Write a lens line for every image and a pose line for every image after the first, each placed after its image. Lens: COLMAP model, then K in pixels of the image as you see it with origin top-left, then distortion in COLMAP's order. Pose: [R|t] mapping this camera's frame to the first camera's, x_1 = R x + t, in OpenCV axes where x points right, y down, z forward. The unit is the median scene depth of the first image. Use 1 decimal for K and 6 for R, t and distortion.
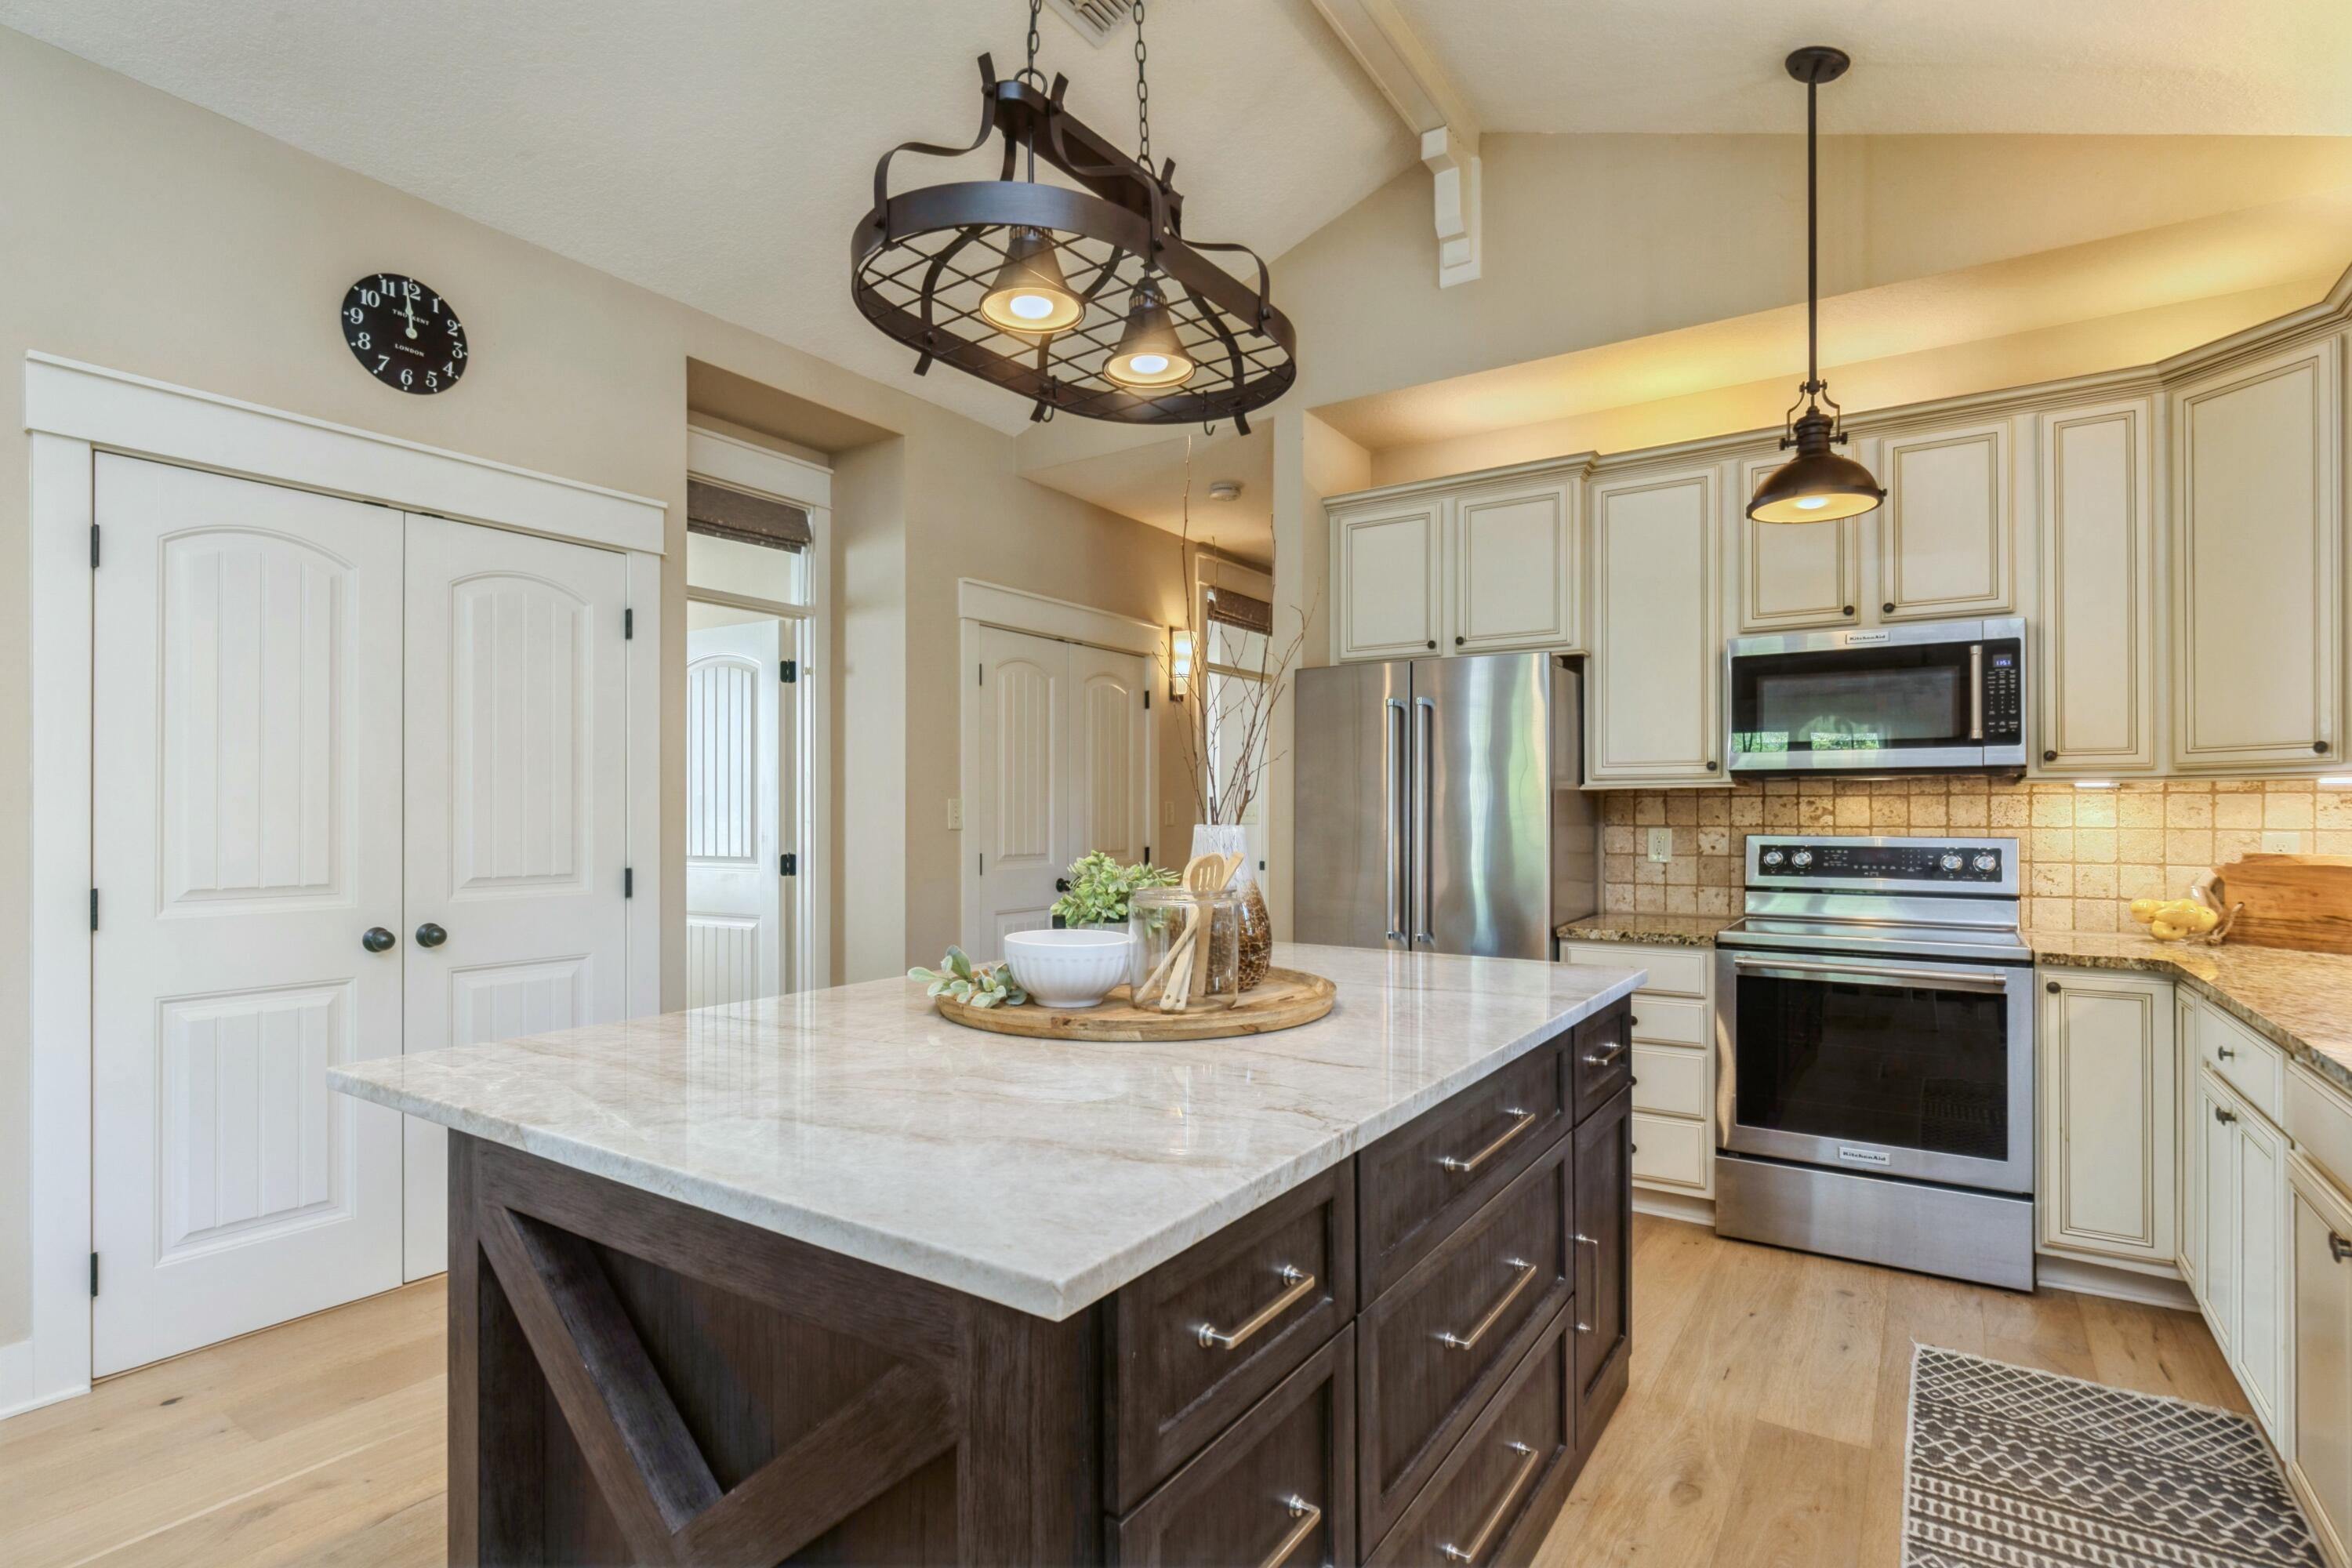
lens RADIAL K [[1149.6, 0, 1177.8], [0, 1149.6, 803.8], [0, 0, 1]] dist [-0.001581, -0.000250]
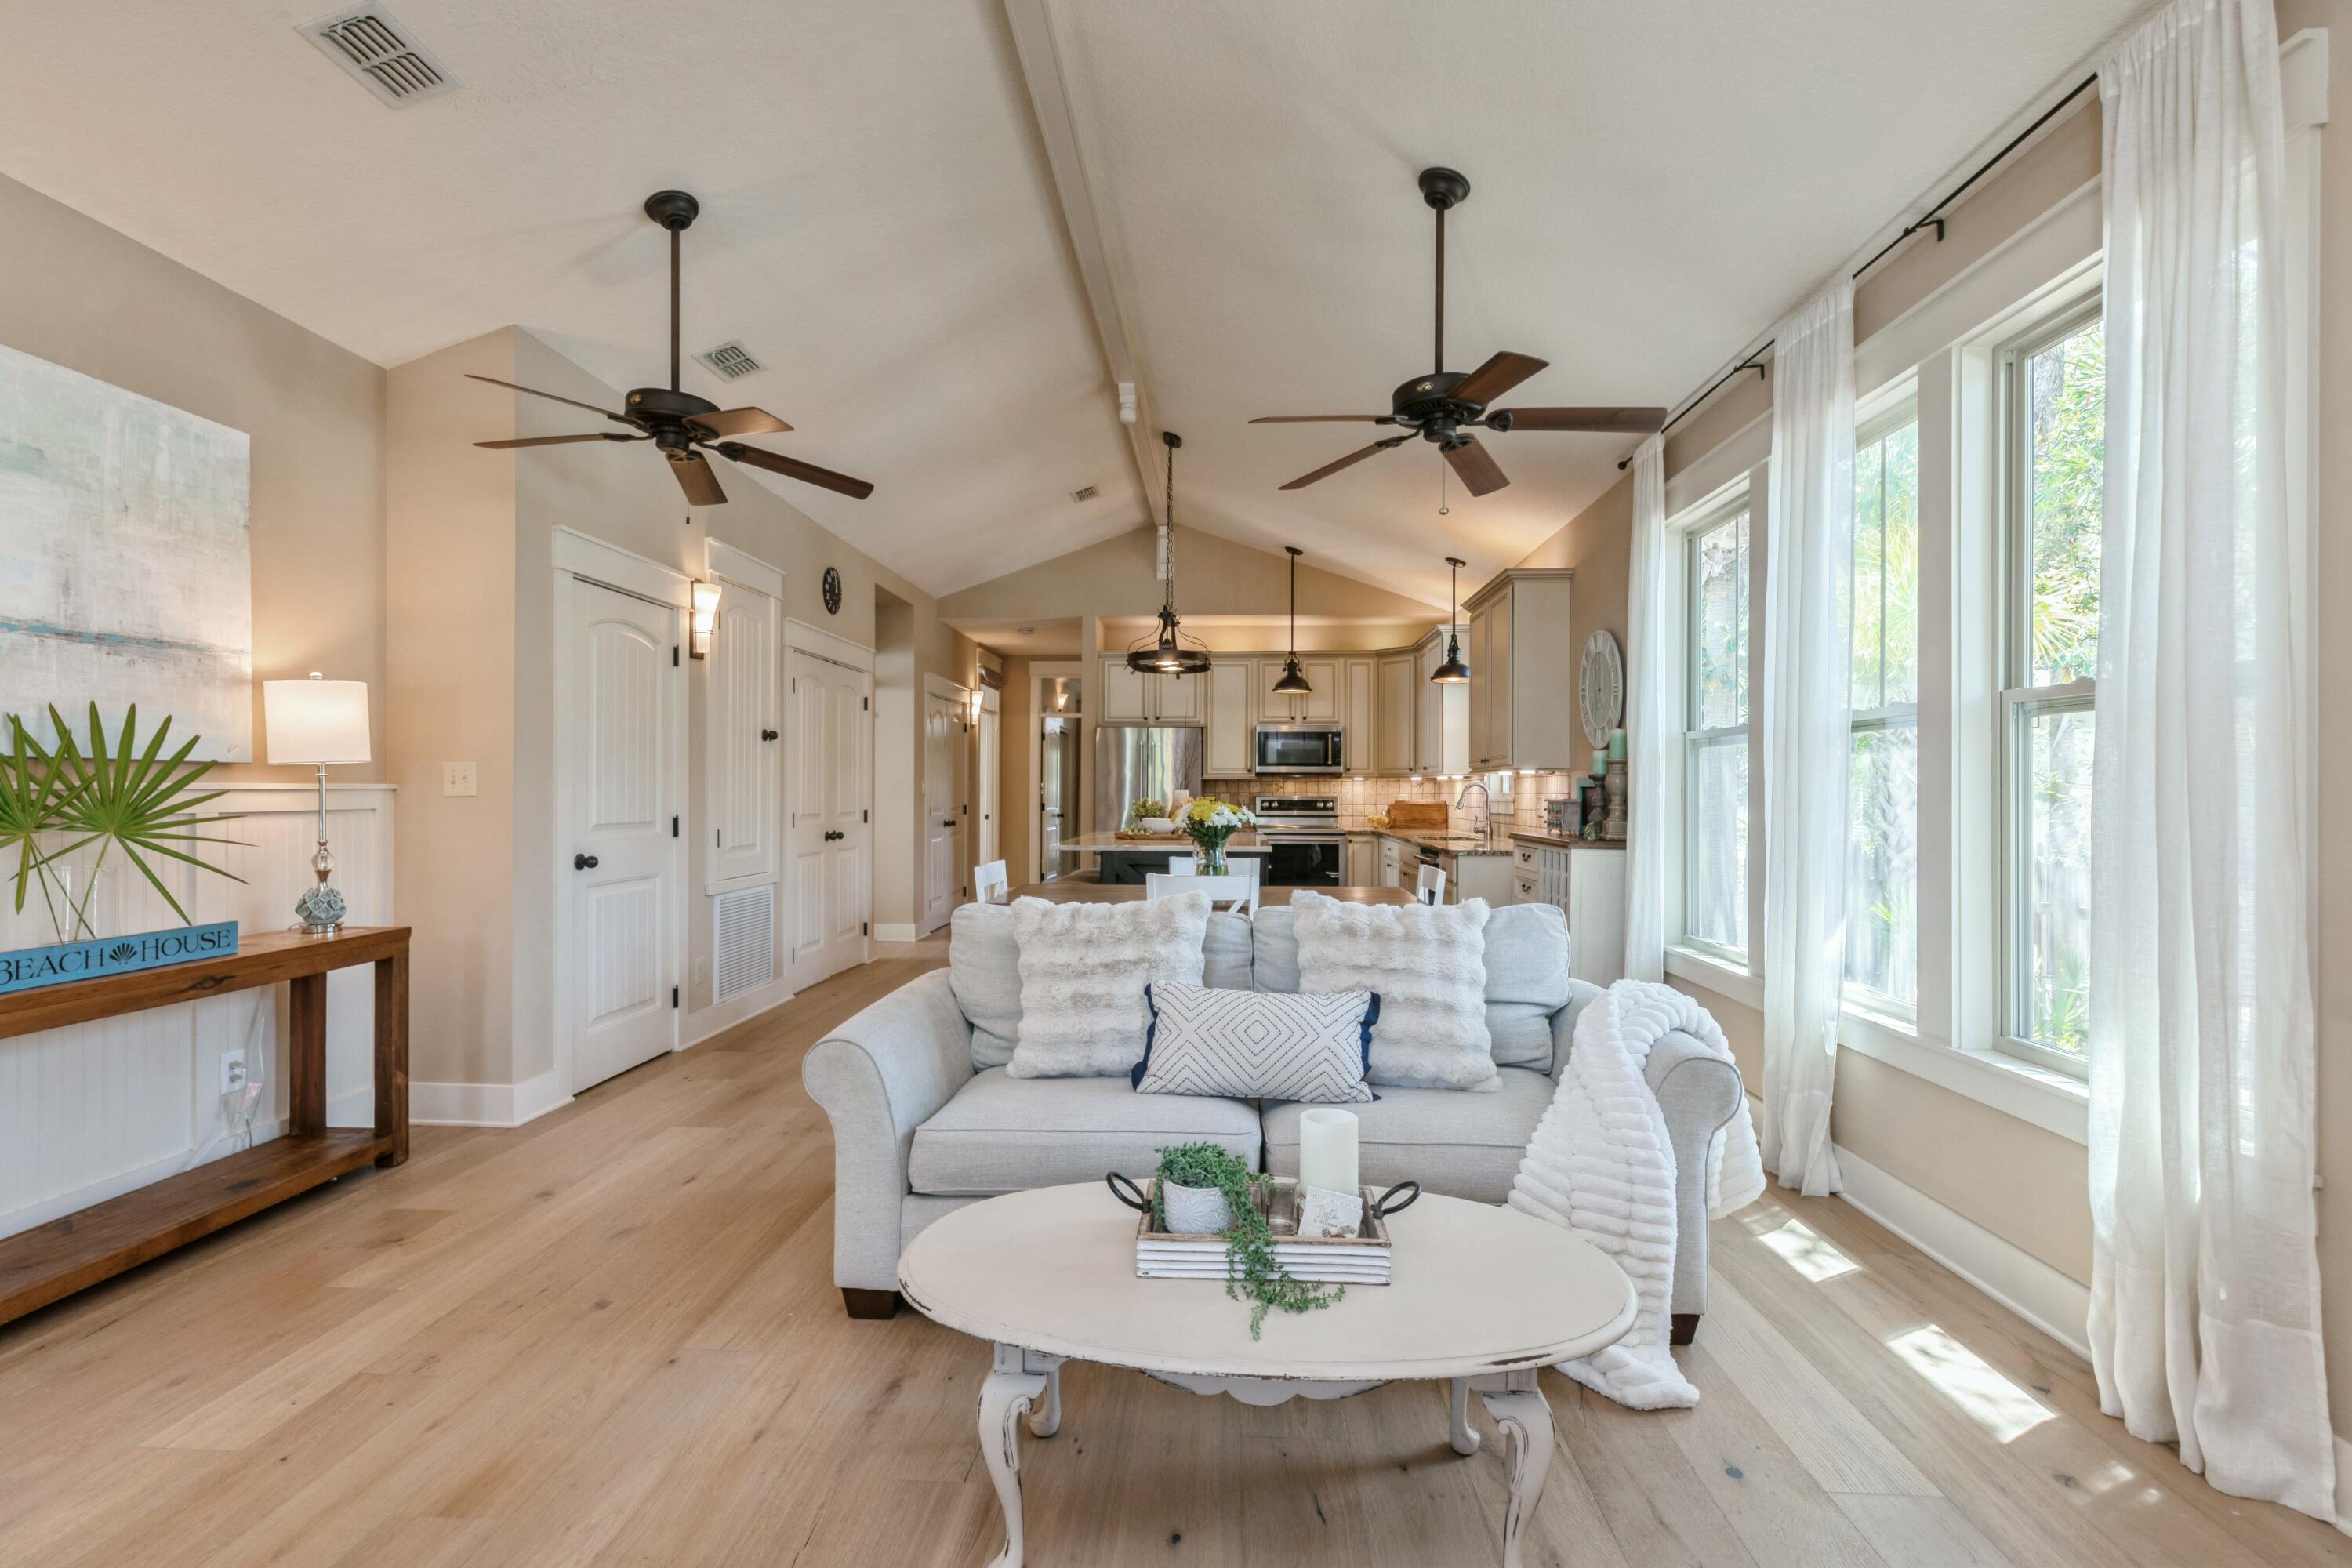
lens RADIAL K [[1070.5, 0, 1173.8], [0, 1070.5, 789.2], [0, 0, 1]] dist [0.009567, 0.000478]
pose [[0.864663, 0.002848, 0.502344, -0.996694], [-0.006186, 0.999968, 0.004979, -0.000227], [-0.502314, -0.007413, 0.864654, -1.145608]]
